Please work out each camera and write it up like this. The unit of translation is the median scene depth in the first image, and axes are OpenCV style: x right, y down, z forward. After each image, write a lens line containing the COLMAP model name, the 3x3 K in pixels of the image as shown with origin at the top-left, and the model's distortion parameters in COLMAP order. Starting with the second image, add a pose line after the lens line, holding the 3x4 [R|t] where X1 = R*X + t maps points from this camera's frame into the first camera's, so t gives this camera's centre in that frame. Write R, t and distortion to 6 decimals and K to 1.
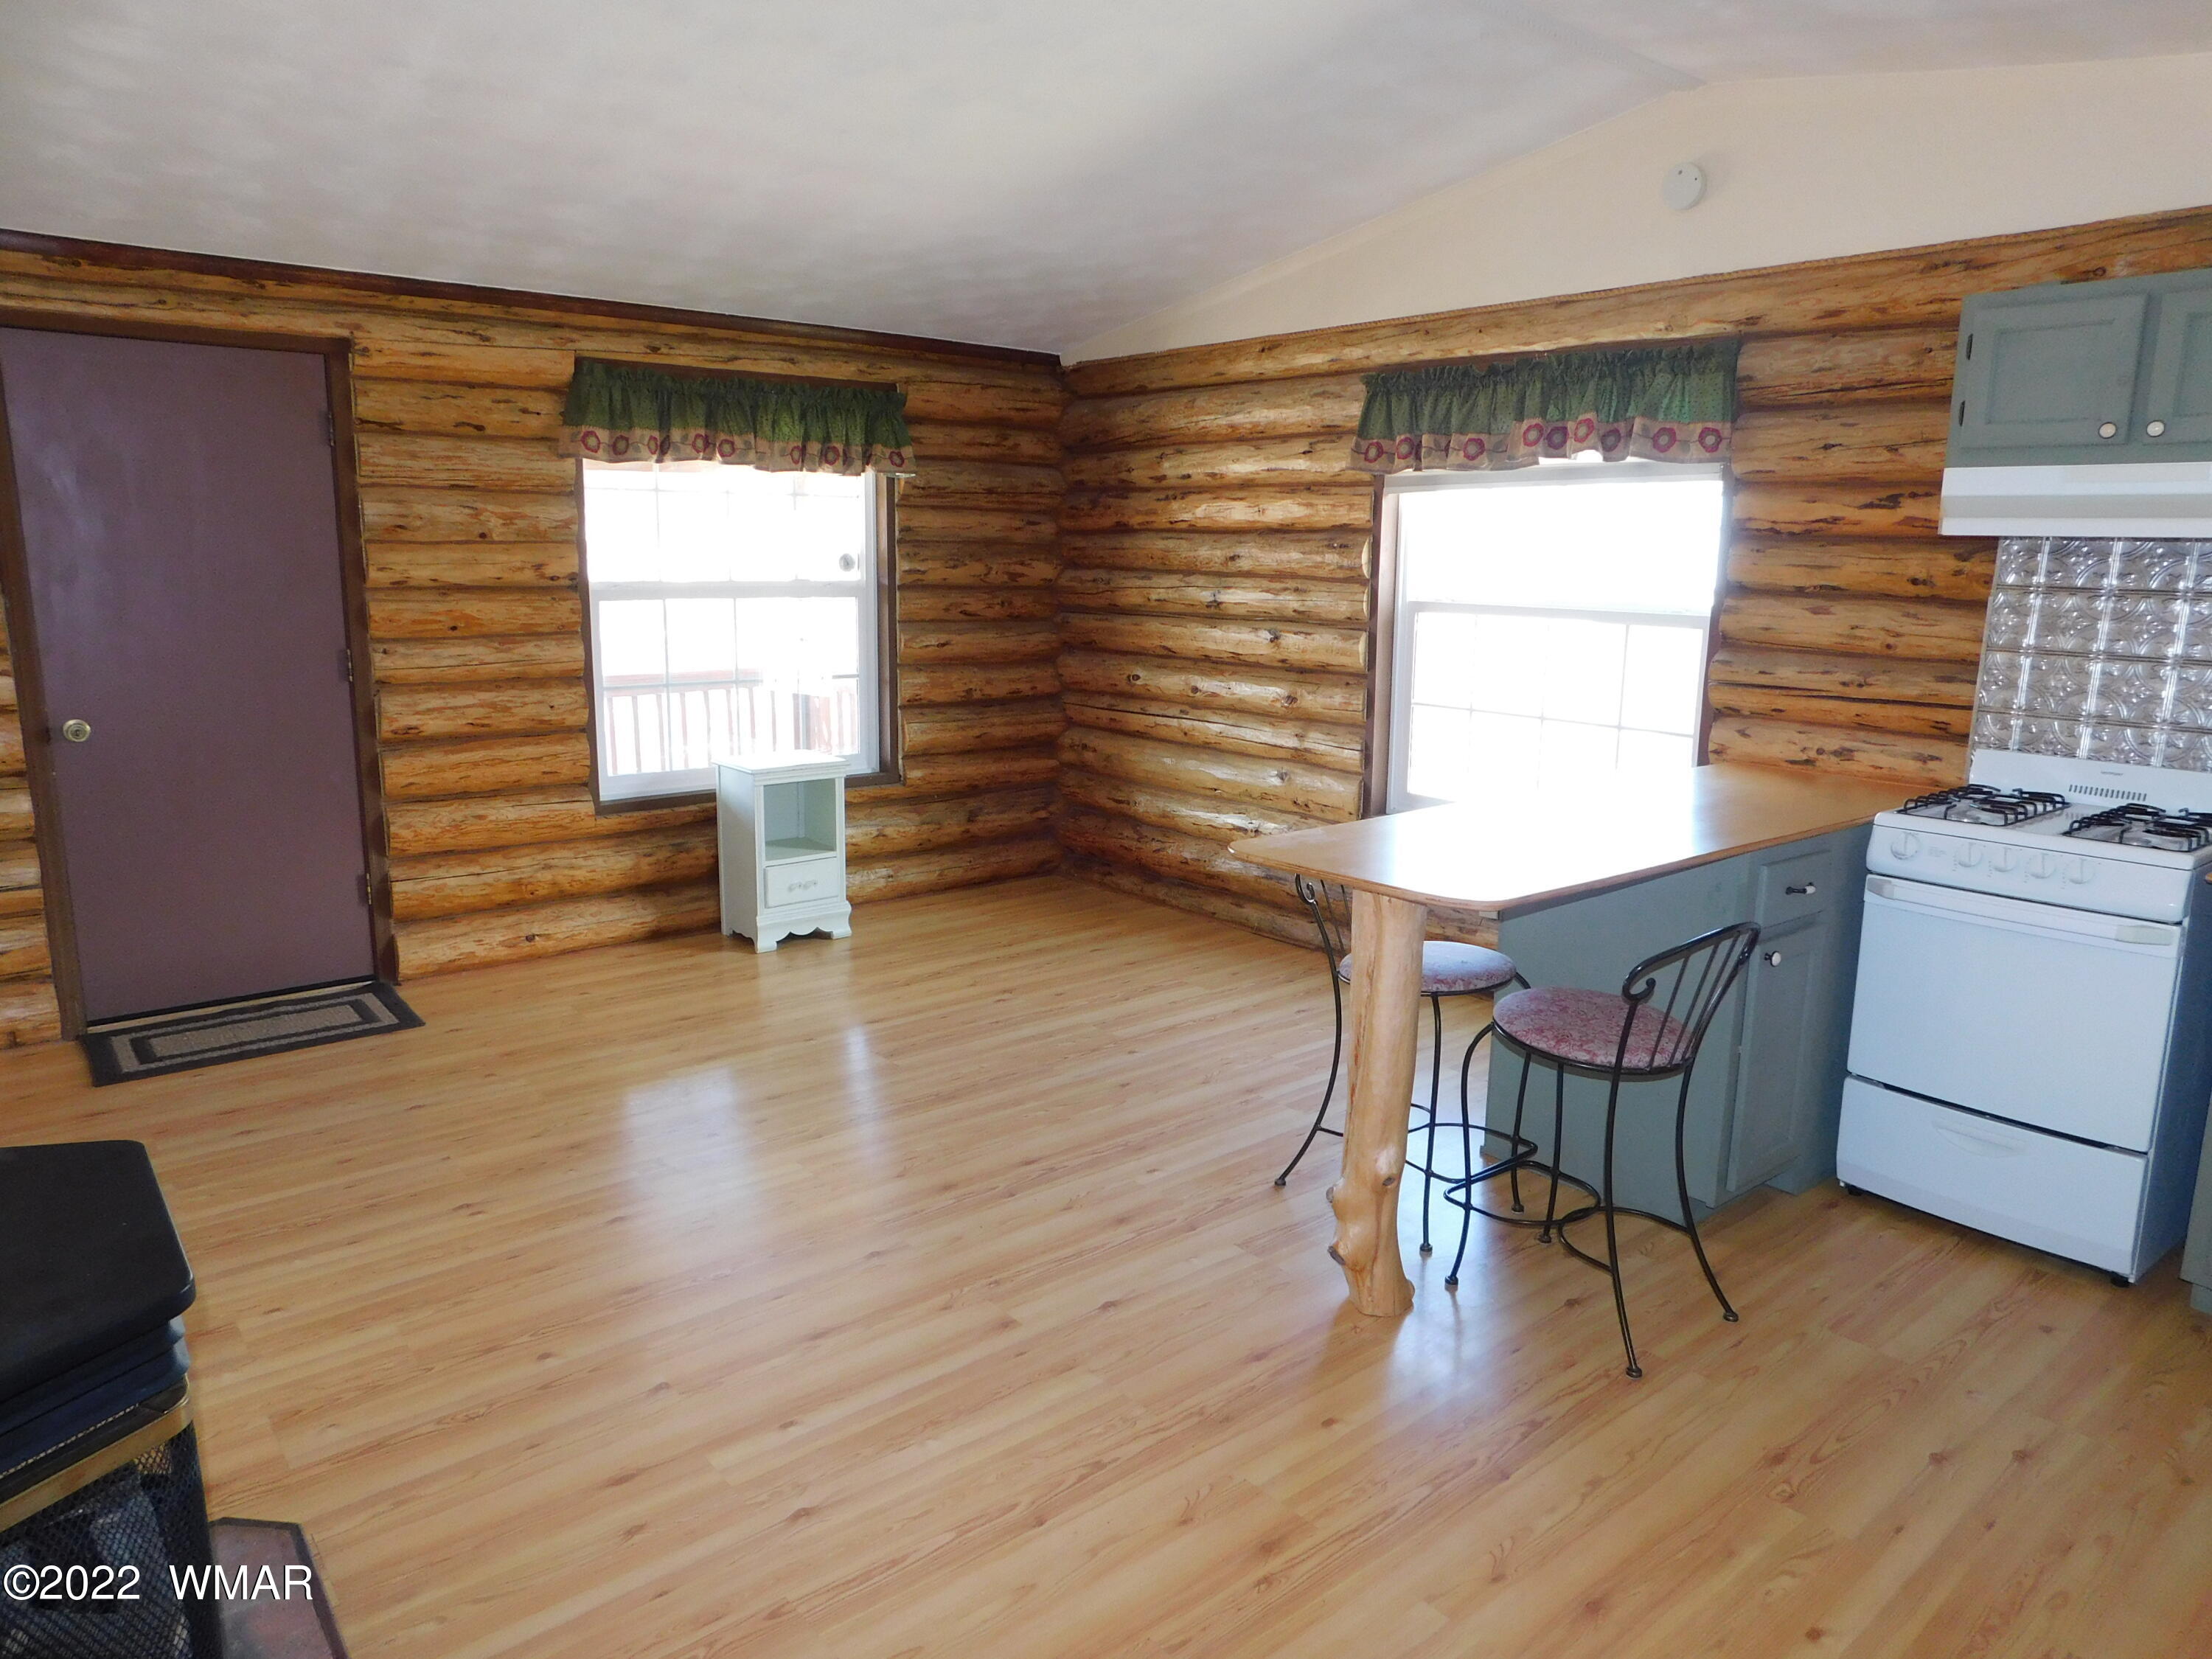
lens RADIAL K [[1445.0, 0, 1118.6], [0, 1445.0, 837.1], [0, 0, 1]] dist [-0.070778, 0.050244]
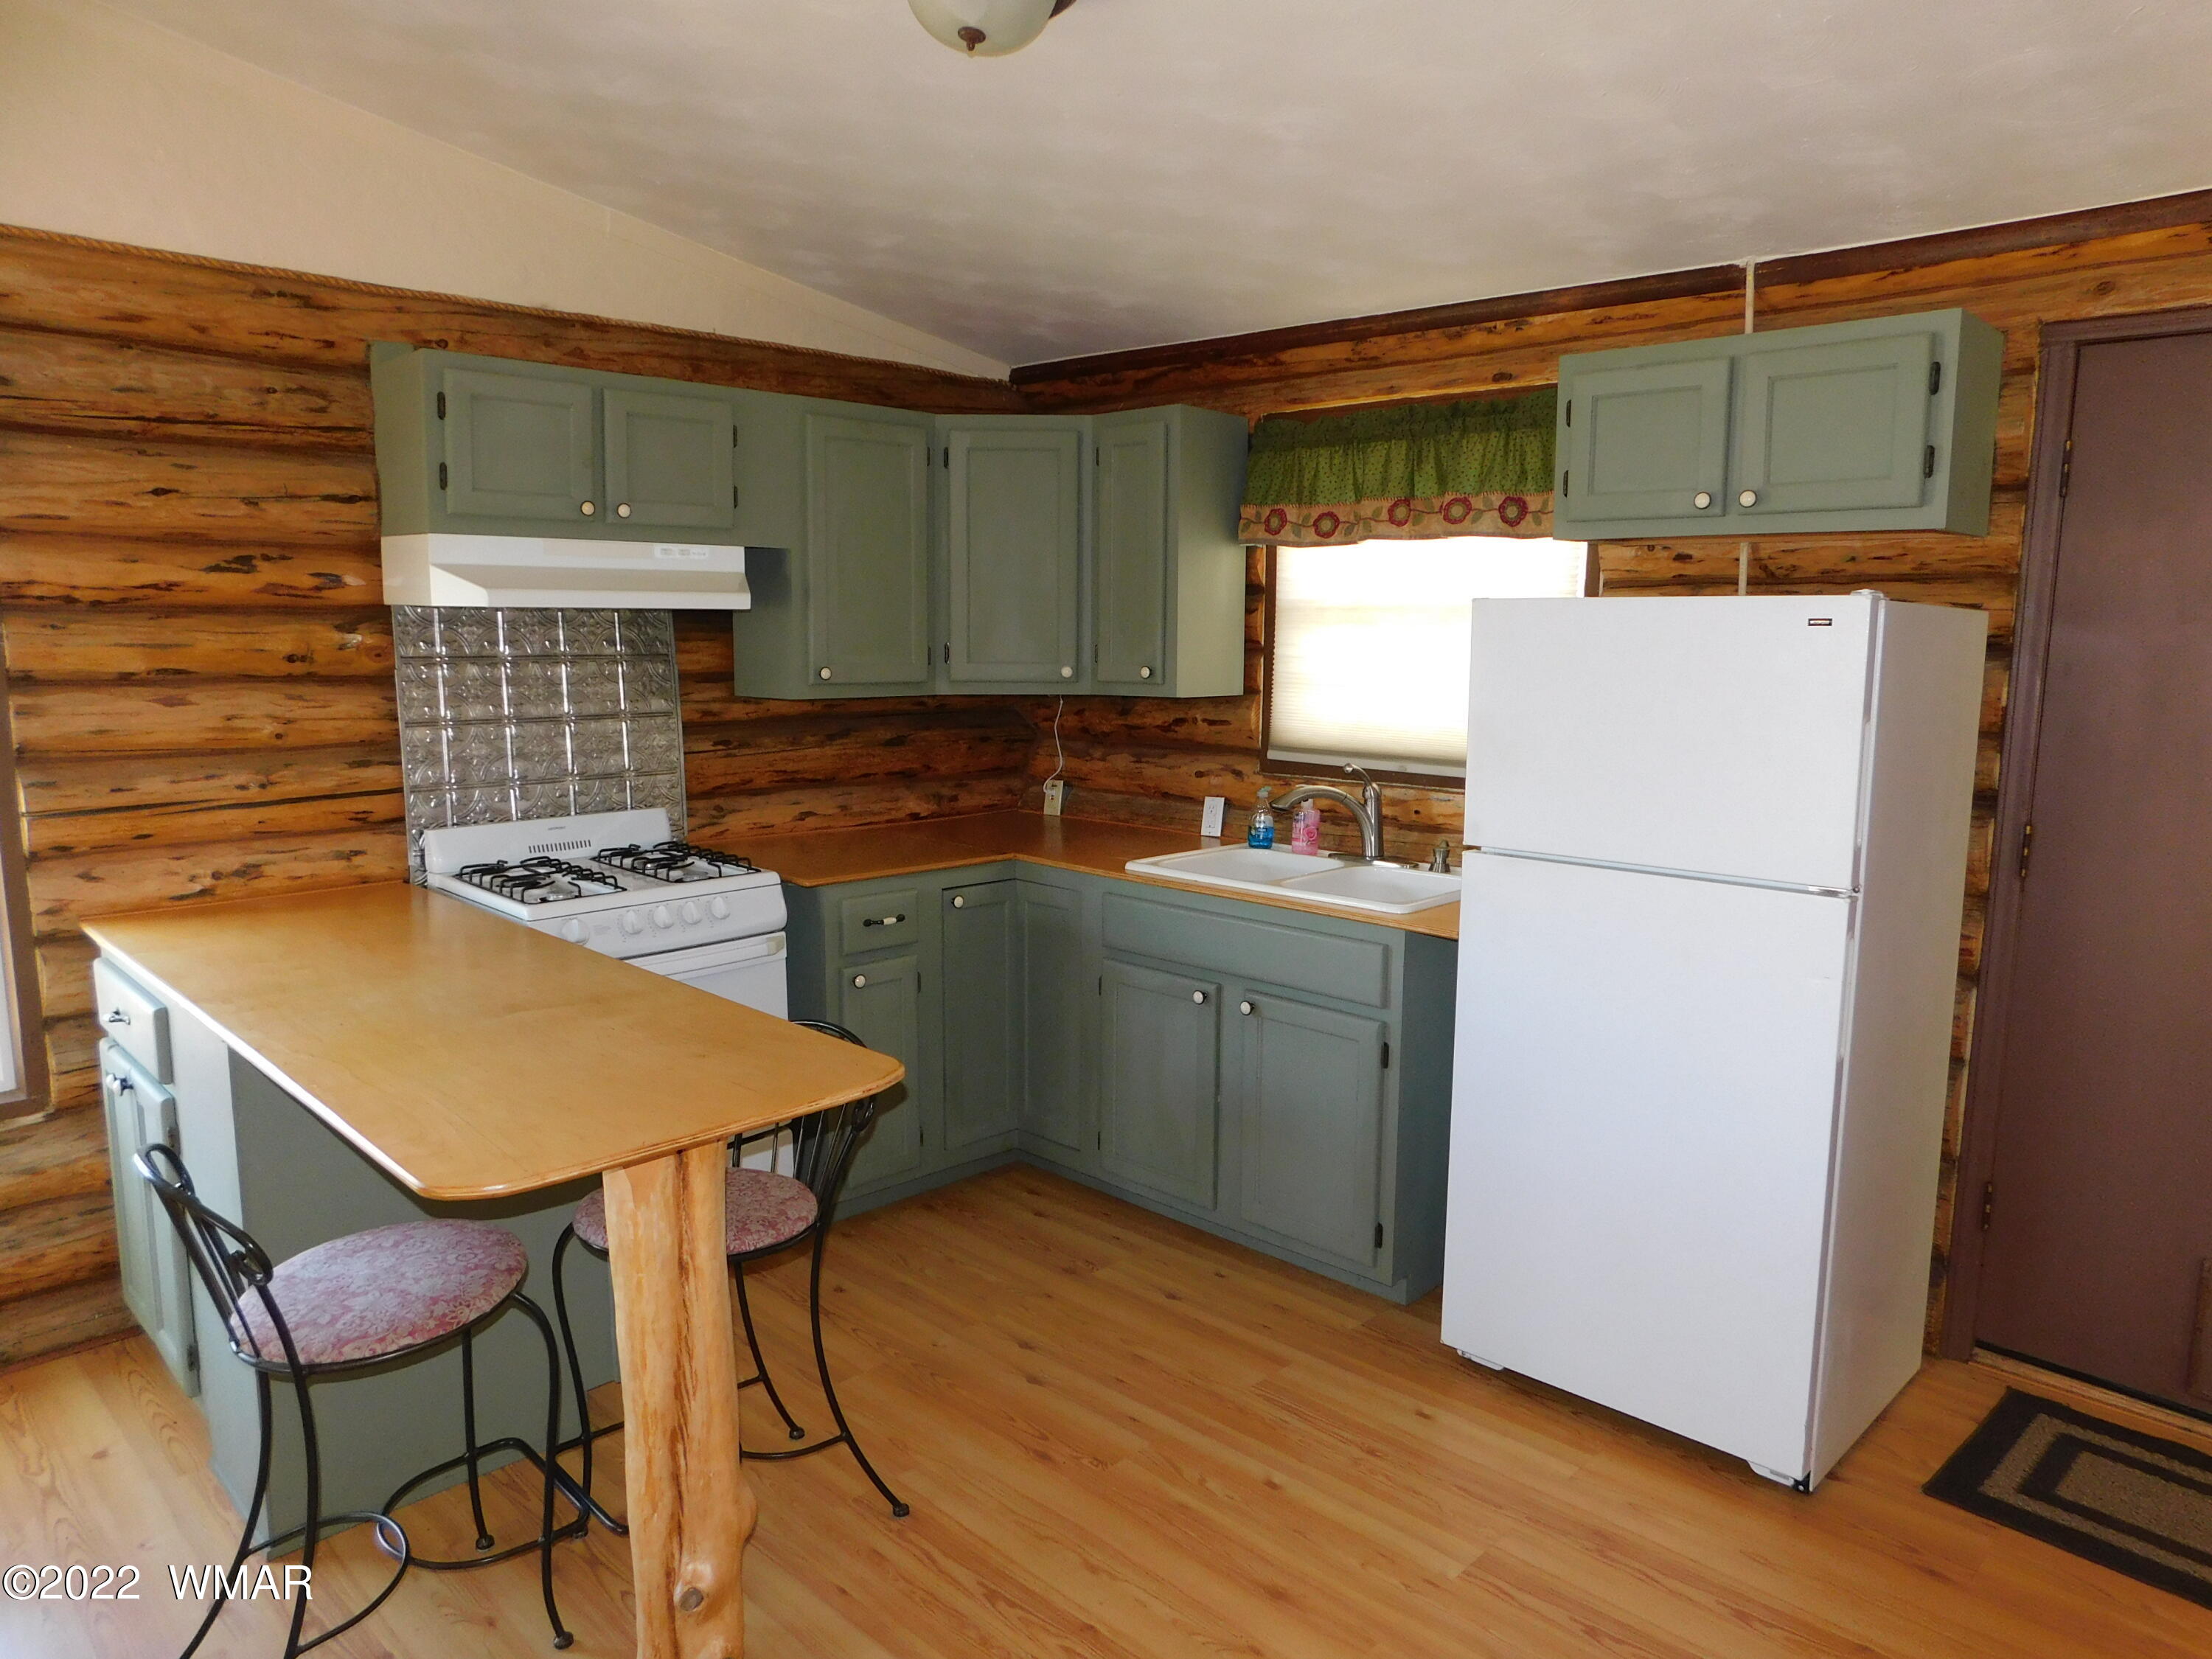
lens RADIAL K [[1445.0, 0, 1118.6], [0, 1445.0, 837.1], [0, 0, 1]] dist [-0.070778, 0.050244]
pose [[-0.109223, -0.161173, 0.980864, -0.353052], [0.189416, 0.965311, 0.179710, -0.135619], [-0.975803, 0.205419, -0.074906, 0.600216]]
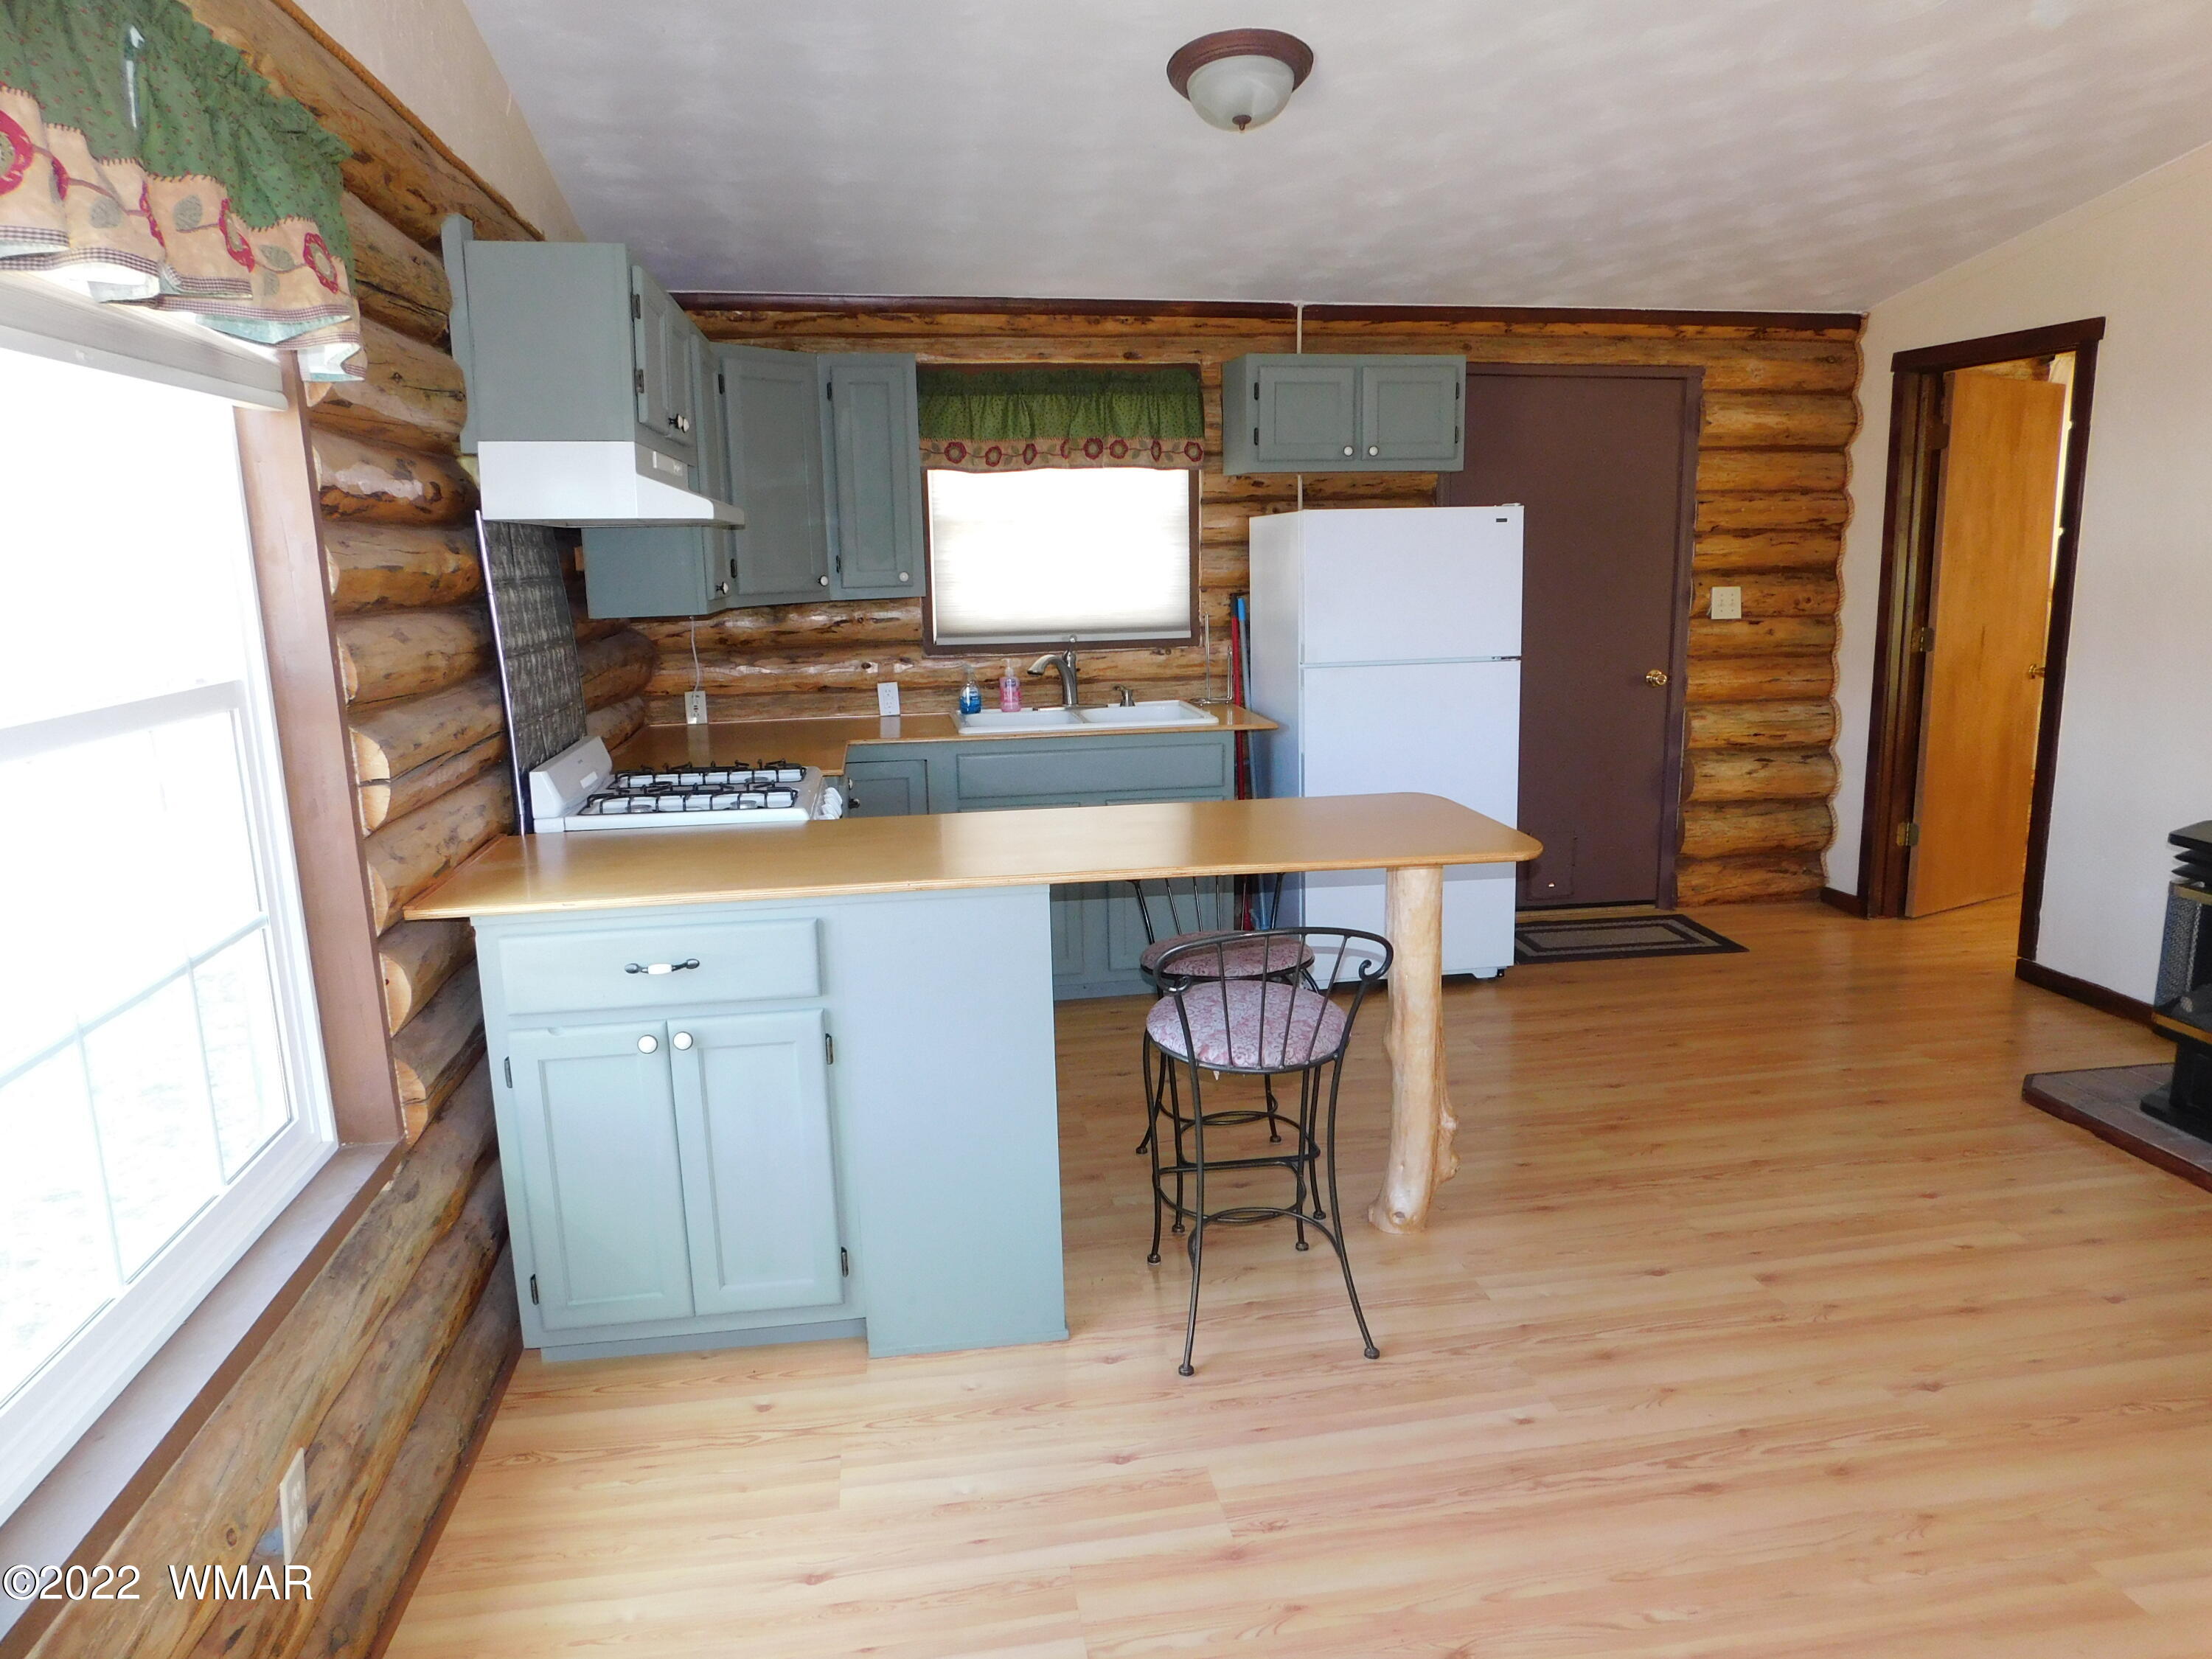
lens RADIAL K [[1445.0, 0, 1118.6], [0, 1445.0, 837.1], [0, 0, 1]] dist [-0.070778, 0.050244]
pose [[-0.860333, -0.099845, 0.499857, -0.118445], [0.108092, 0.922591, 0.370328, -0.294437], [-0.498139, 0.372636, -0.782943, 1.453574]]
